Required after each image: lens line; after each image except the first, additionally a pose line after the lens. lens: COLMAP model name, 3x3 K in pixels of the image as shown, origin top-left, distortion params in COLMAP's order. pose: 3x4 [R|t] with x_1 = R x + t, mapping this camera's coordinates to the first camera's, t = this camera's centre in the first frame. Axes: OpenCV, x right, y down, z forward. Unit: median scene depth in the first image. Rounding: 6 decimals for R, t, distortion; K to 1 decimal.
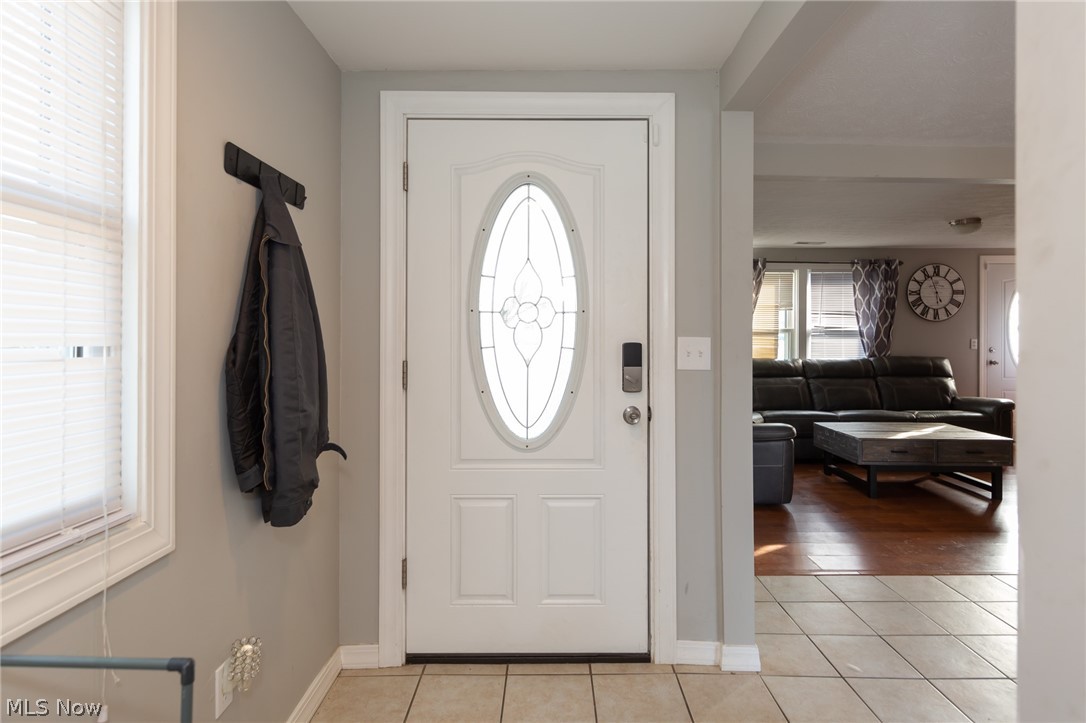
lens RADIAL K [[595.8, 0, 578.4], [0, 595.8, 330.1], [0, 0, 1]] dist [-0.002867, -0.002374]
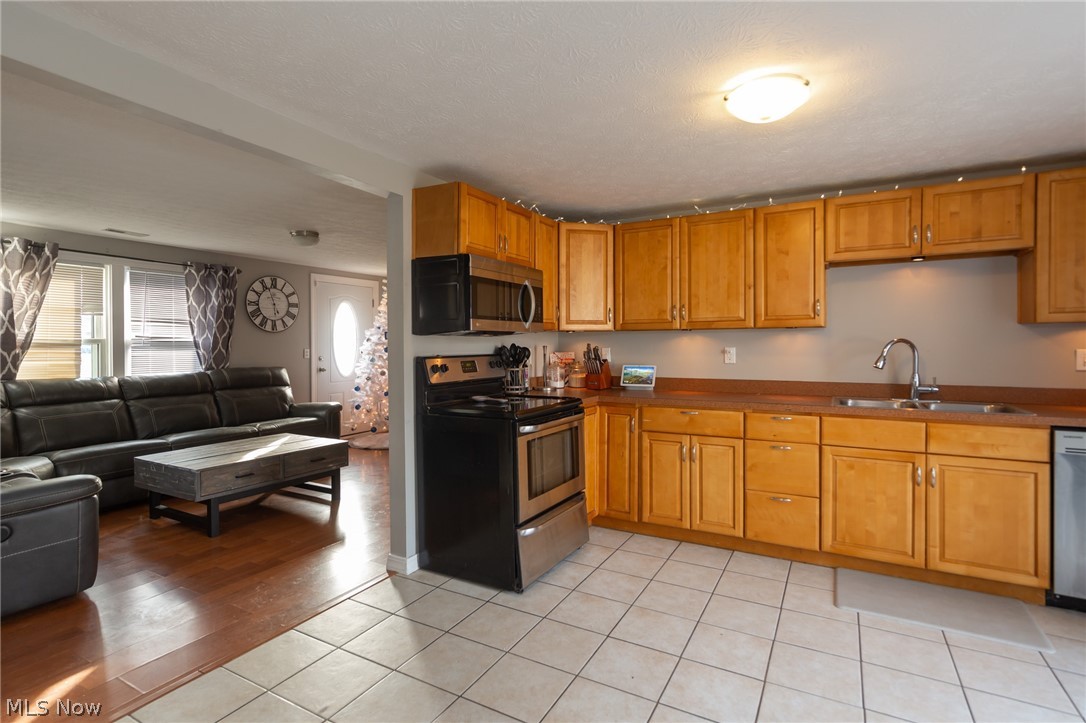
lens RADIAL K [[523.2, 0, 517.6], [0, 523.2, 350.8], [0, 0, 1]] dist [0.016851, -0.003021]
pose [[0.544038, -0.015514, 0.838917, 0.069941], [0.001207, 0.999842, 0.017708, 0.001679], [-0.839060, -0.008621, 0.543971, 0.156029]]
